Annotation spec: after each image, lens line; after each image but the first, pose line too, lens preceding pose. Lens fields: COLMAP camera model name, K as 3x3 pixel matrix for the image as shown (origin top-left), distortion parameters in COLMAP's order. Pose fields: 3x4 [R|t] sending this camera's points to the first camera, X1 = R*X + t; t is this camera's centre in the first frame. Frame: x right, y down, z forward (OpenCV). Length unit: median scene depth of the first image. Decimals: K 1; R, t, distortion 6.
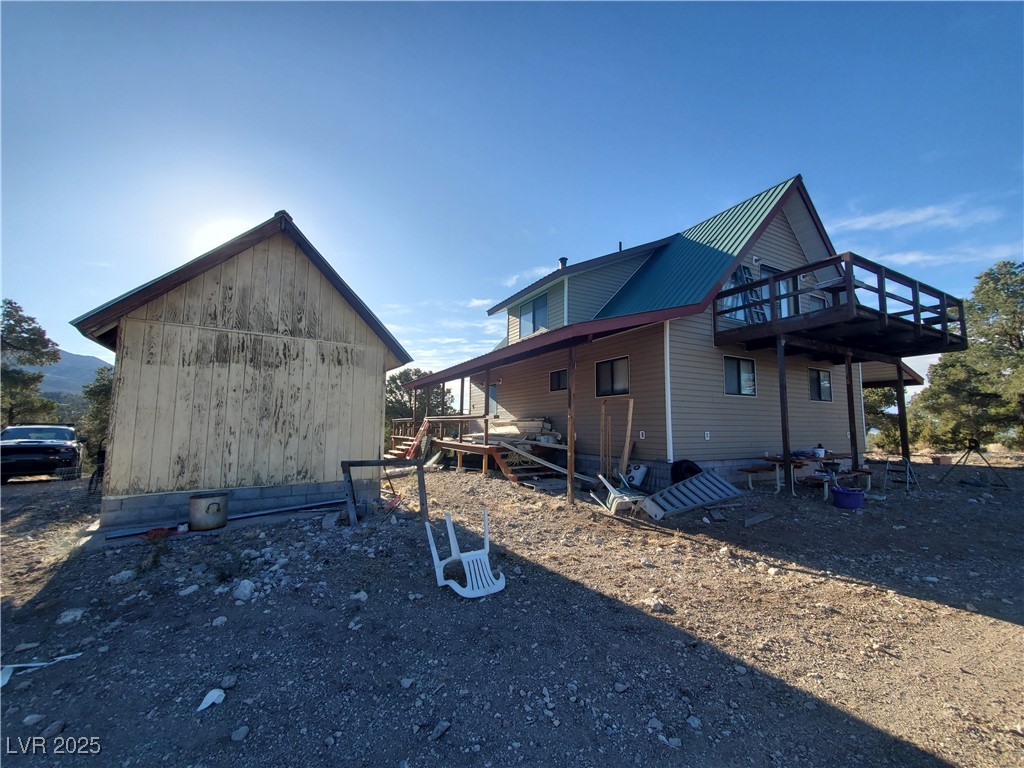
lens RADIAL K [[419.8, 0, 517.2], [0, 419.8, 386.6], [0, 0, 1]] dist [0.004219, -0.002210]
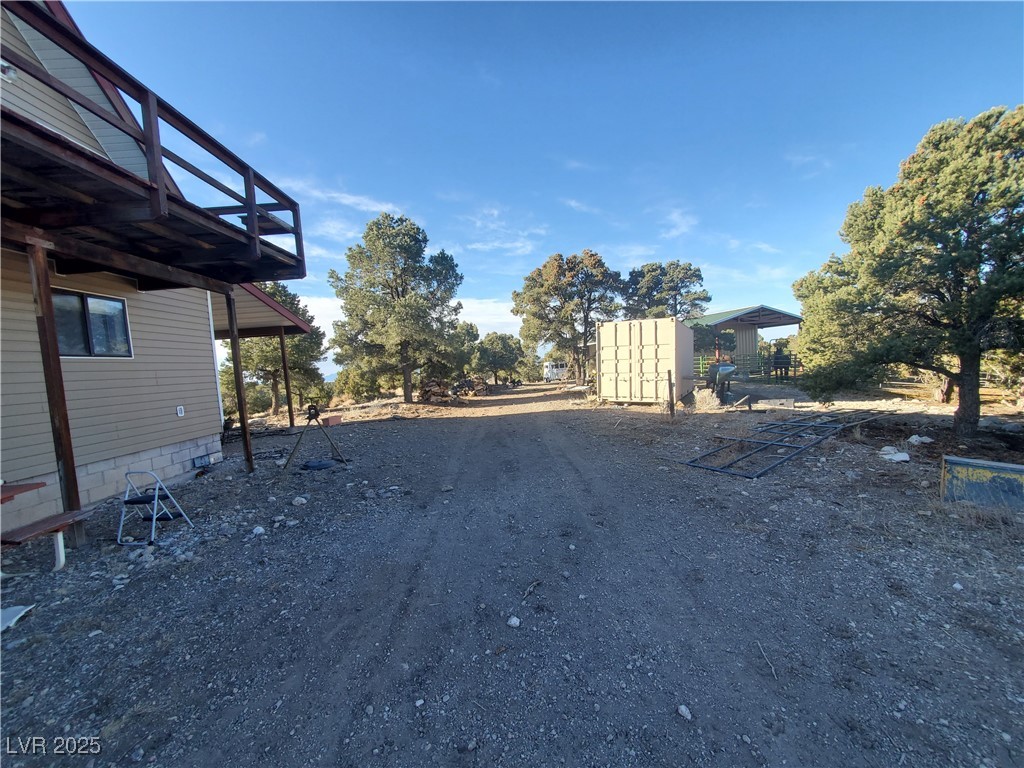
lens RADIAL K [[419.8, 0, 515.8], [0, 419.8, 380.4], [0, 0, 1]] dist [0.004219, -0.002210]
pose [[0.493089, -0.070285, 0.867135, 0.578197], [0.009710, 0.997114, 0.075298, 0.030086], [-0.869925, -0.028709, 0.492349, 0.324201]]
